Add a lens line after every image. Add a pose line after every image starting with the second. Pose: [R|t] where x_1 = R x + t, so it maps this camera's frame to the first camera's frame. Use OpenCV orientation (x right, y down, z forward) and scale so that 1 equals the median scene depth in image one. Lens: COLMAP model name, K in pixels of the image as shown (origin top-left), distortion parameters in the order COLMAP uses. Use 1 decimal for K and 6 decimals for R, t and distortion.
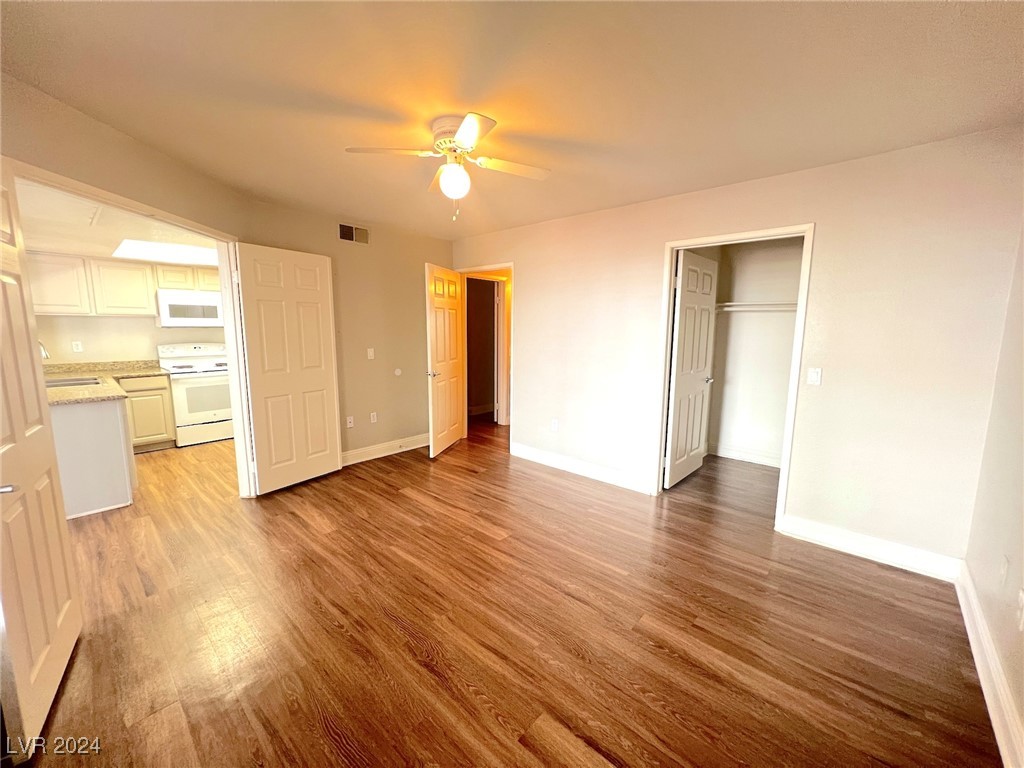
lens RADIAL K [[409.0, 0, 509.5], [0, 409.0, 384.1], [0, 0, 1]] dist [0.001812, -0.000147]
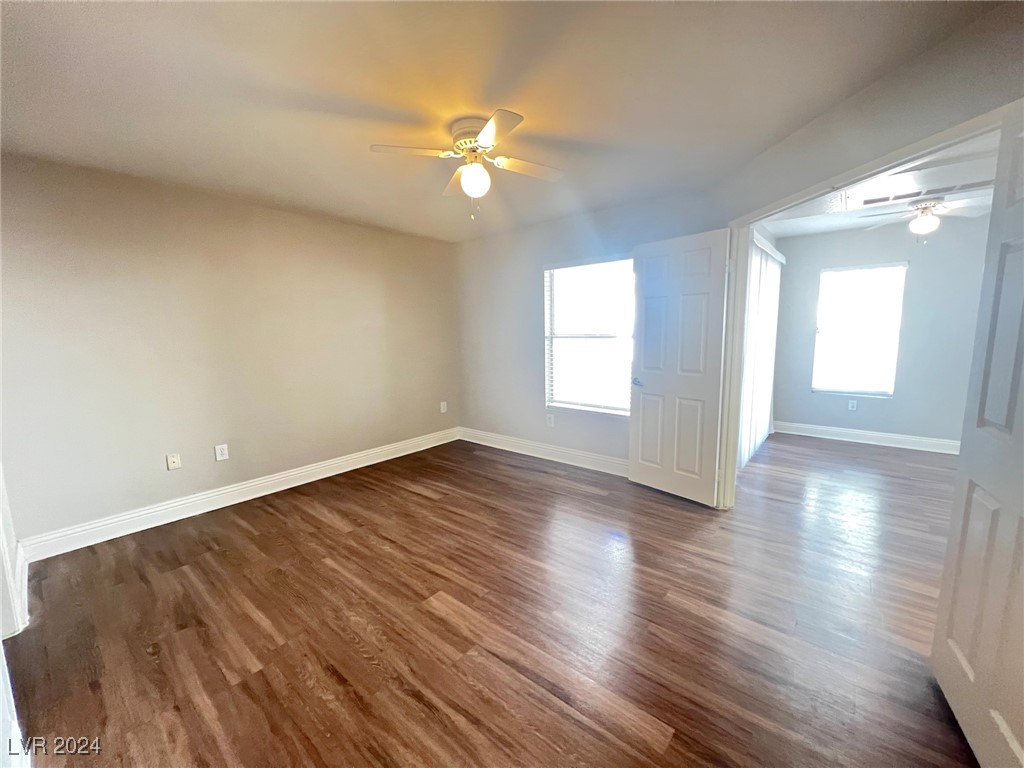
lens RADIAL K [[409.0, 0, 509.5], [0, 409.0, 384.1], [0, 0, 1]] dist [0.001812, -0.000147]
pose [[-0.999232, 0.015628, -0.035945, -0.159724], [0.005497, 0.963883, 0.266268, -0.255083], [0.038808, 0.265866, -0.963229, 1.960475]]
